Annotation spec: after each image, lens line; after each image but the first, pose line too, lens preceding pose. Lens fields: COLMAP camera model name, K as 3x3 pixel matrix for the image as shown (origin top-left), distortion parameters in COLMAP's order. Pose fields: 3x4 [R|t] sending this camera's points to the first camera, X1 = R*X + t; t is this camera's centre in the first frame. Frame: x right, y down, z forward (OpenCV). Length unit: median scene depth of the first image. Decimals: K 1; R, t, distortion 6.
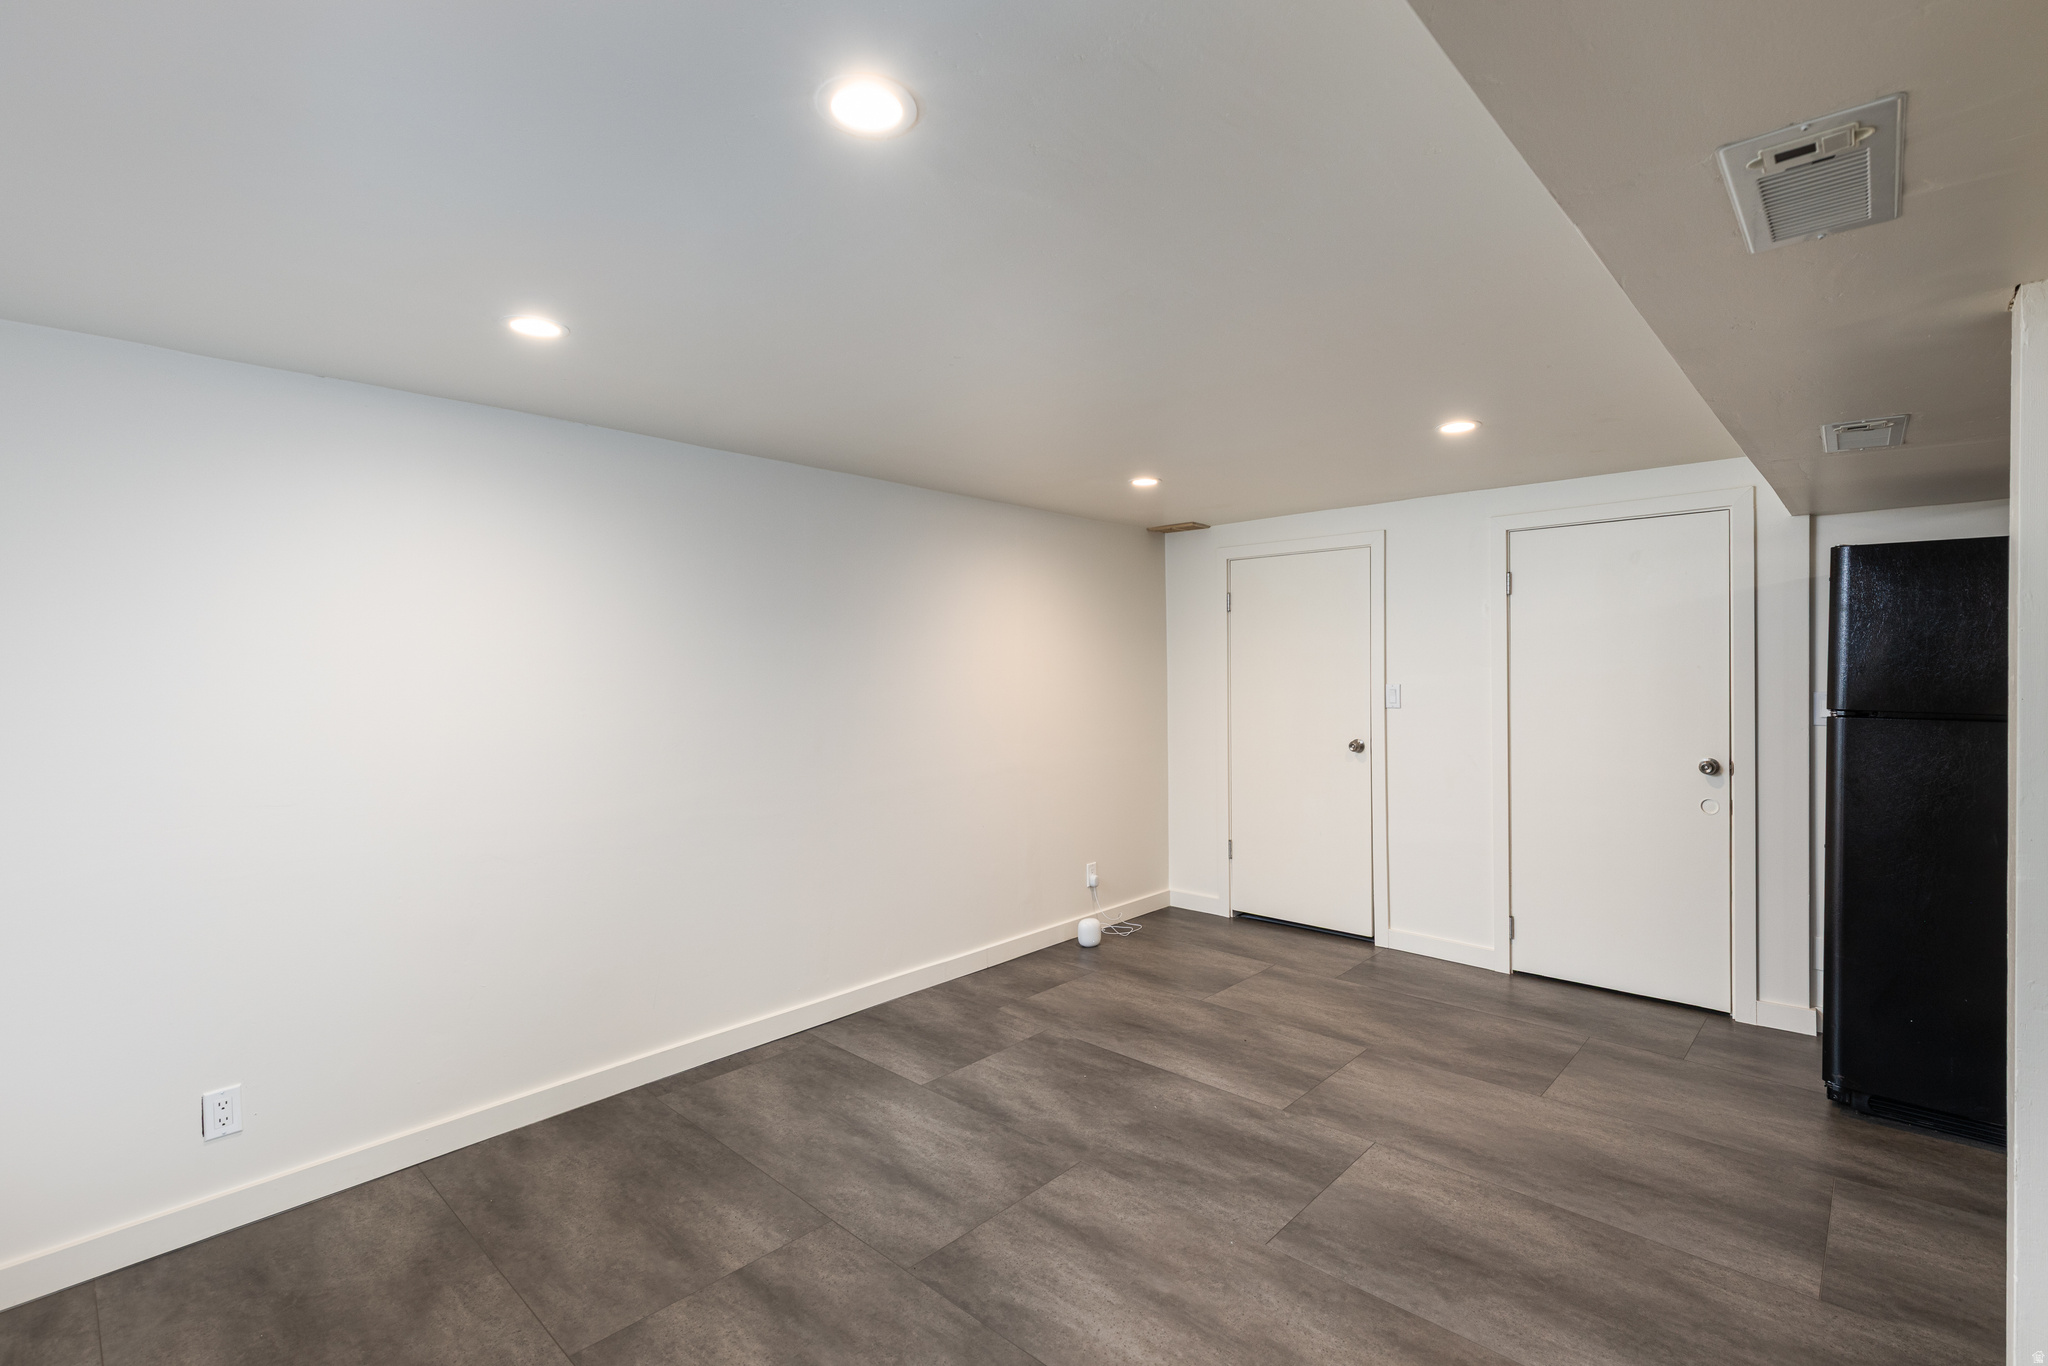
lens RADIAL K [[932.0, 0, 1030.2], [0, 932.0, 669.6], [0, 0, 1]] dist [0.009541, -0.002706]
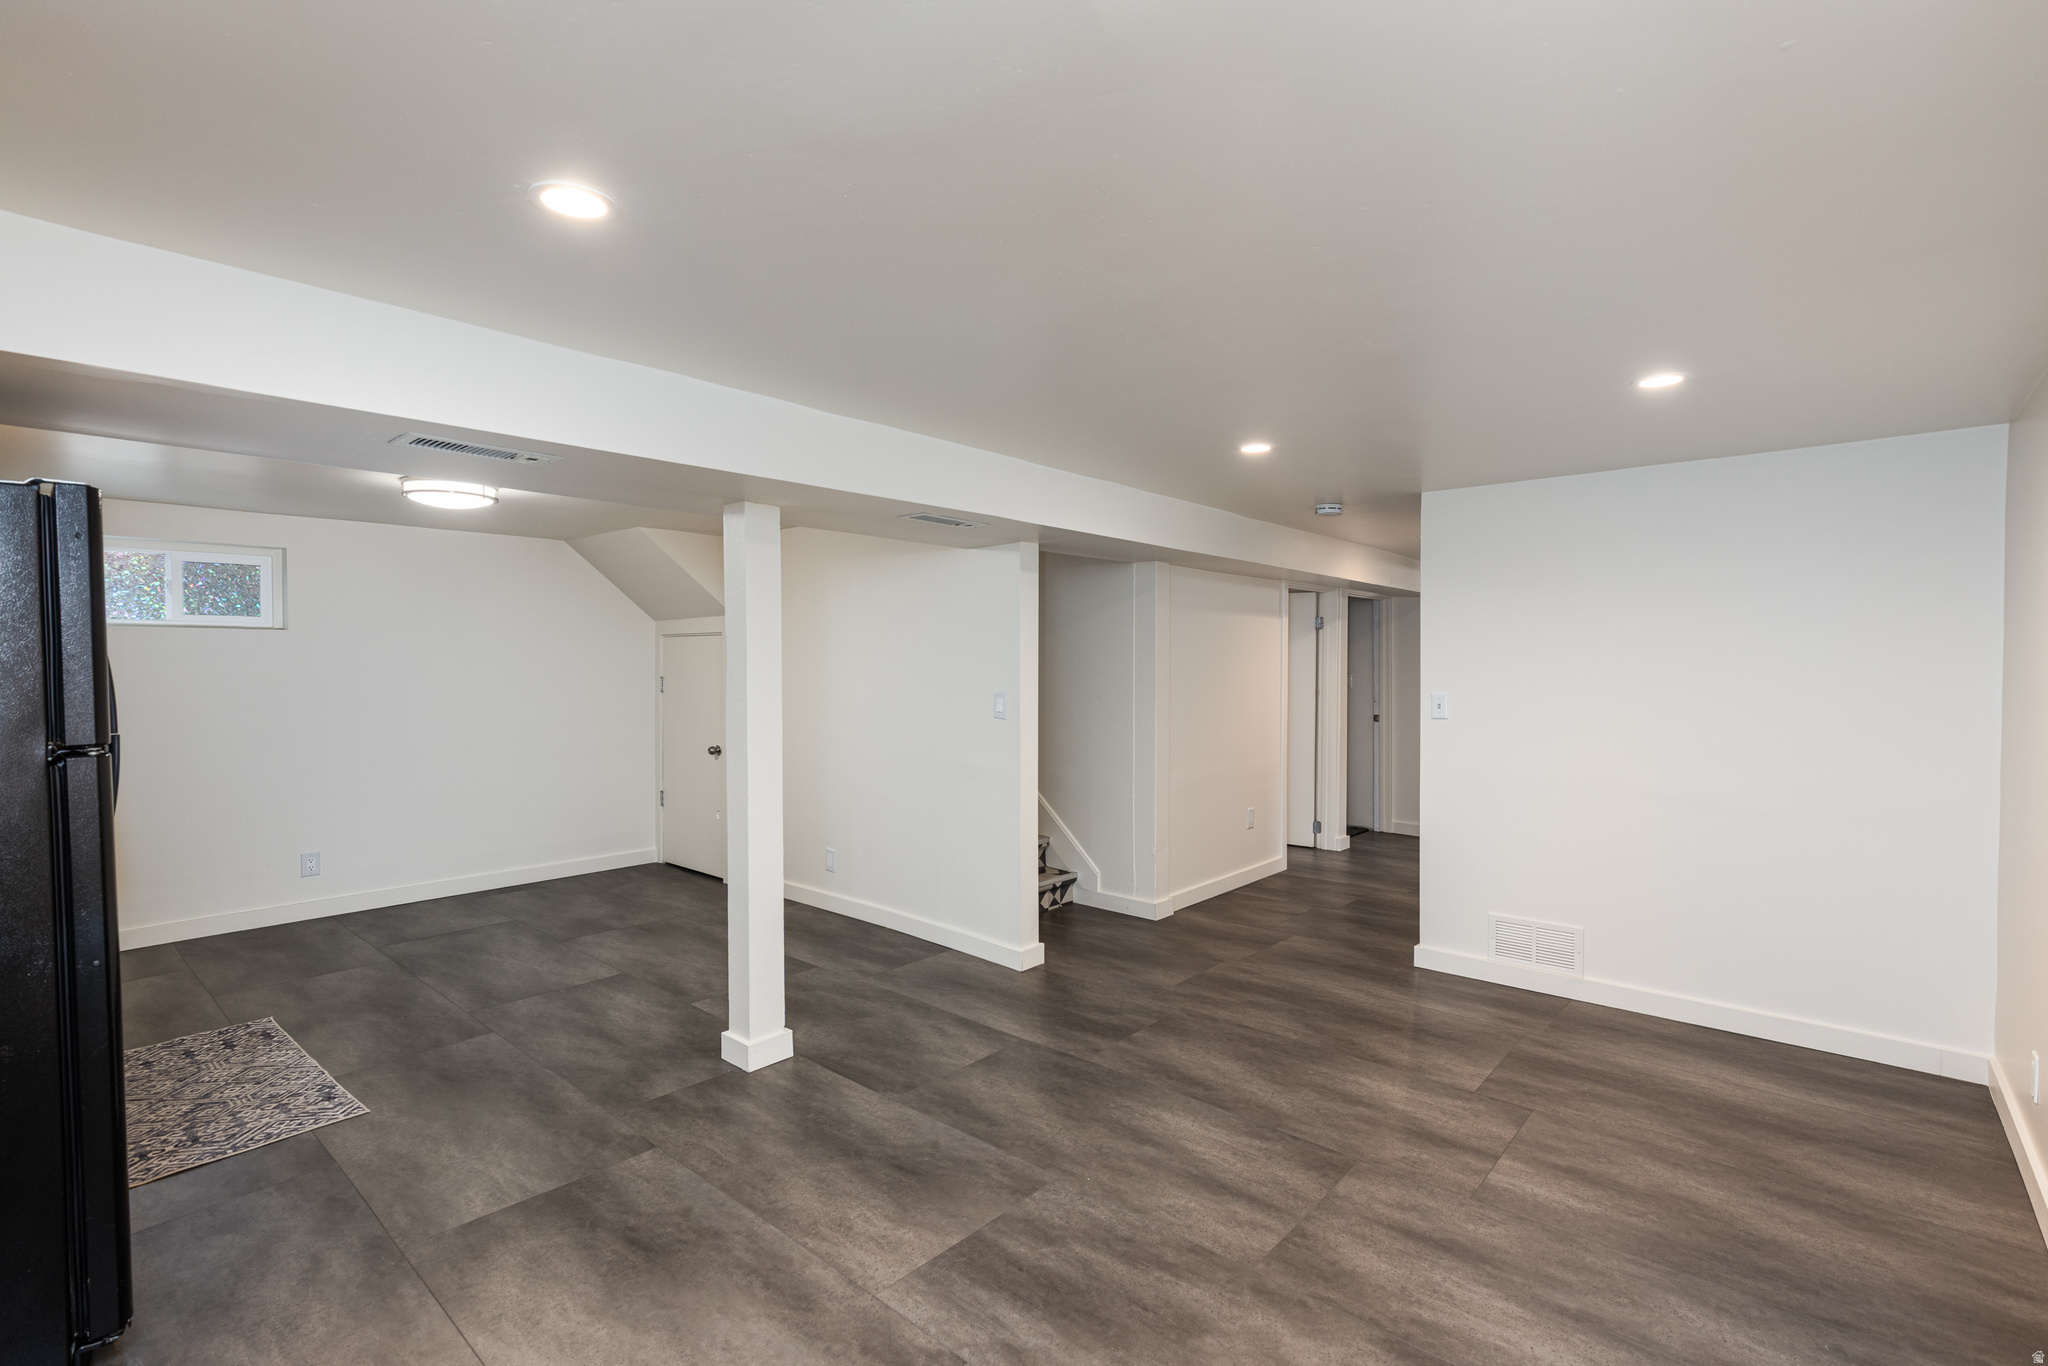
lens RADIAL K [[932.0, 0, 1034.7], [0, 932.0, 687.9], [0, 0, 1]] dist [0.009541, -0.002706]
pose [[-0.999367, 0.013170, -0.033051, 0.268924], [0.012107, 0.999409, 0.032170, -0.010894], [0.033456, 0.031749, -0.998936, 1.823919]]
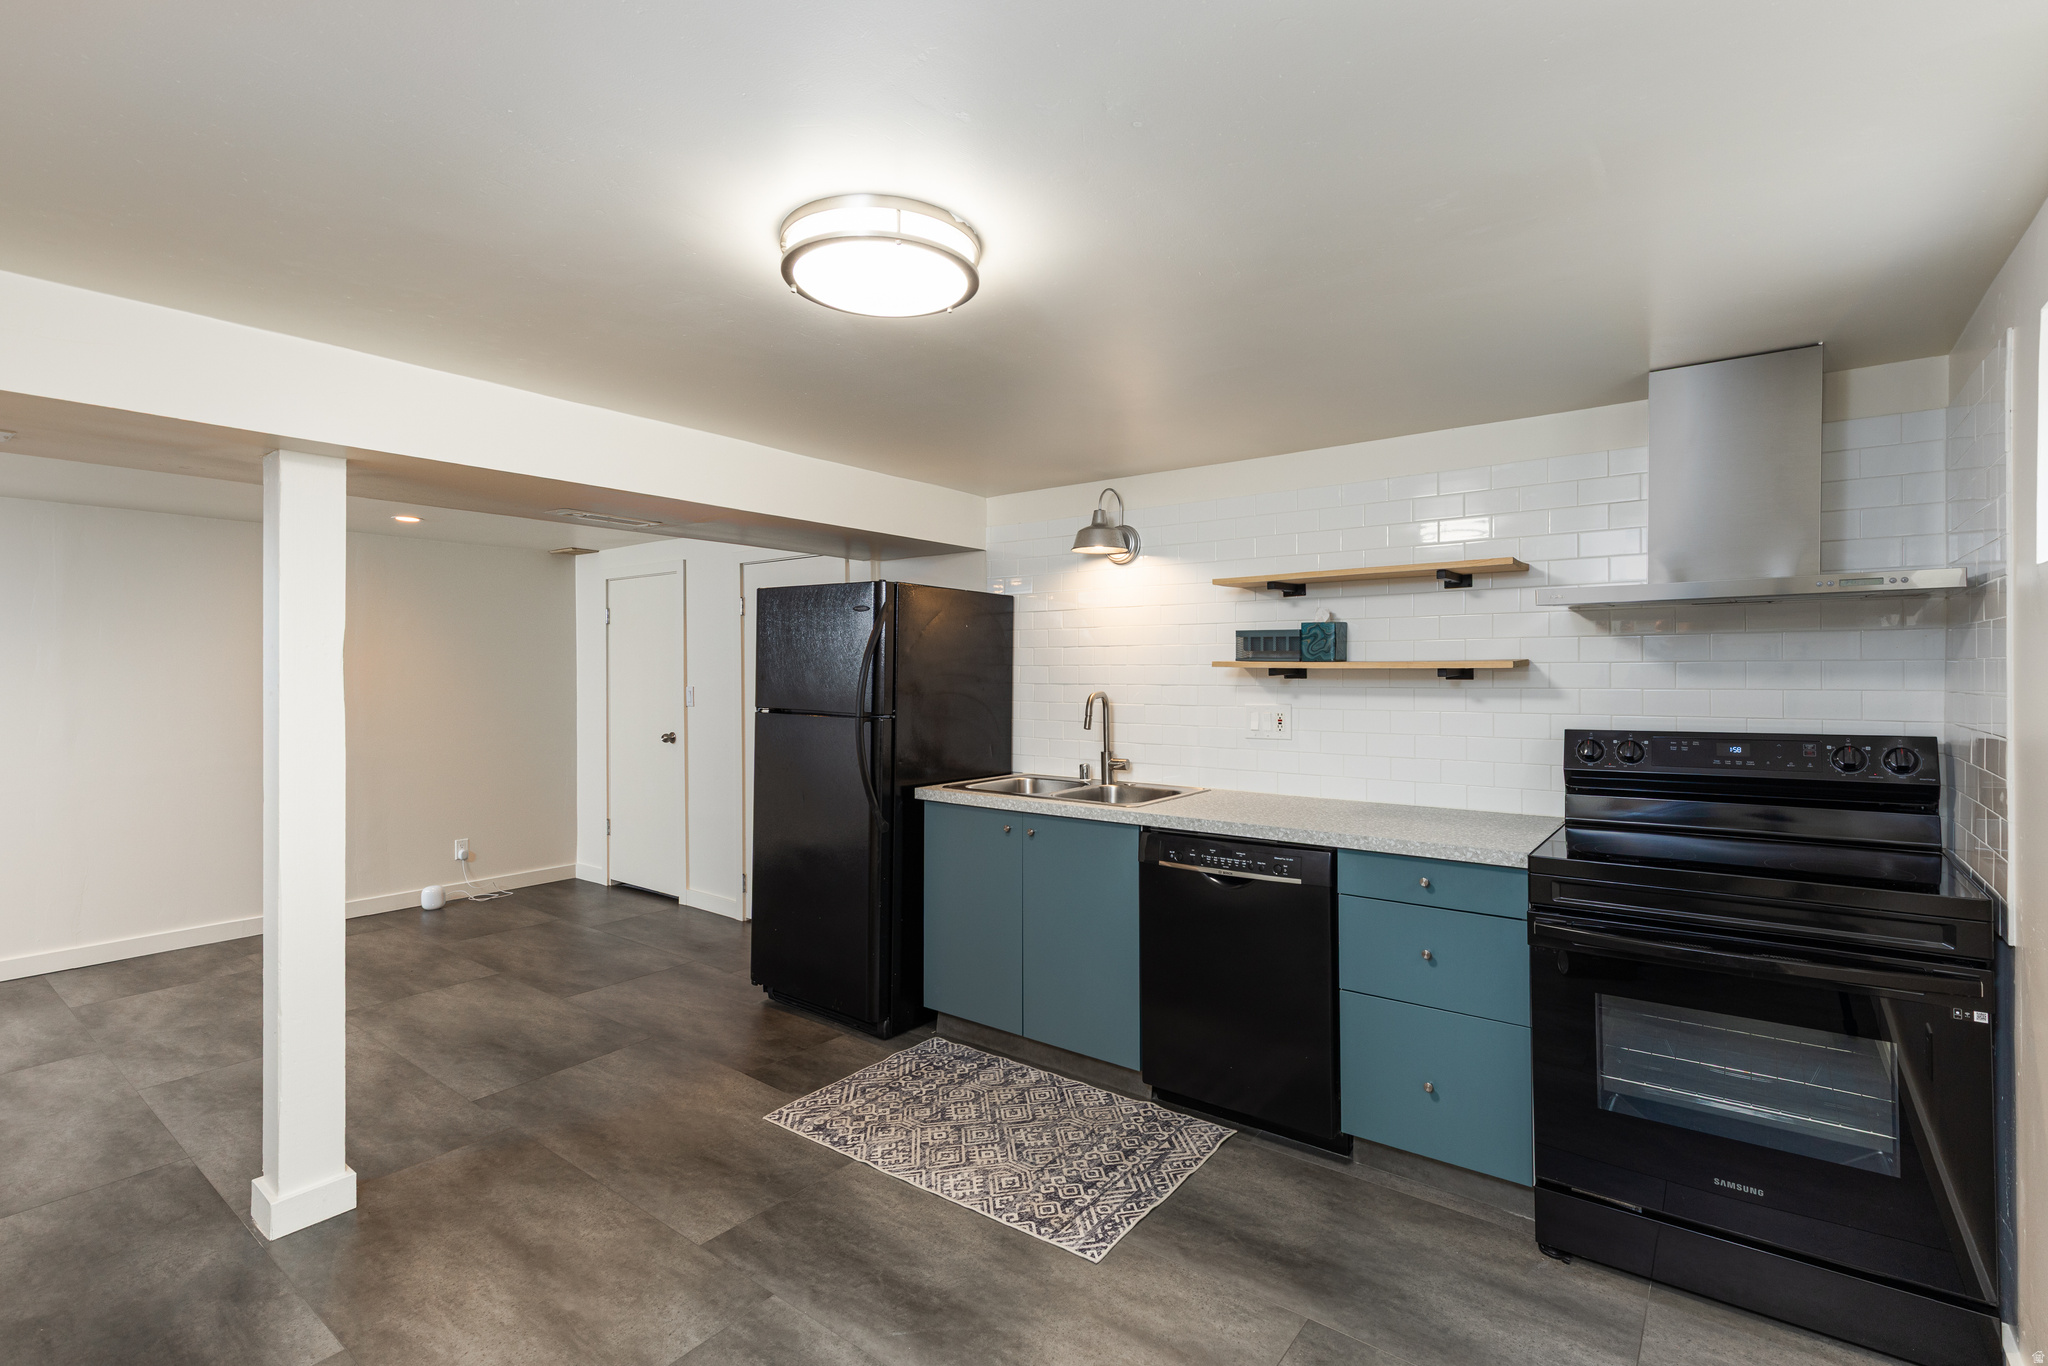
lens RADIAL K [[932.0, 0, 1018.9], [0, 932.0, 678.4], [0, 0, 1]] dist [0.009541, -0.002706]
pose [[0.995545, 0.006879, 0.094032, 1.226094], [-0.007397, 0.999959, 0.005161, -0.010549], [-0.093993, -0.005833, 0.995556, -0.434370]]
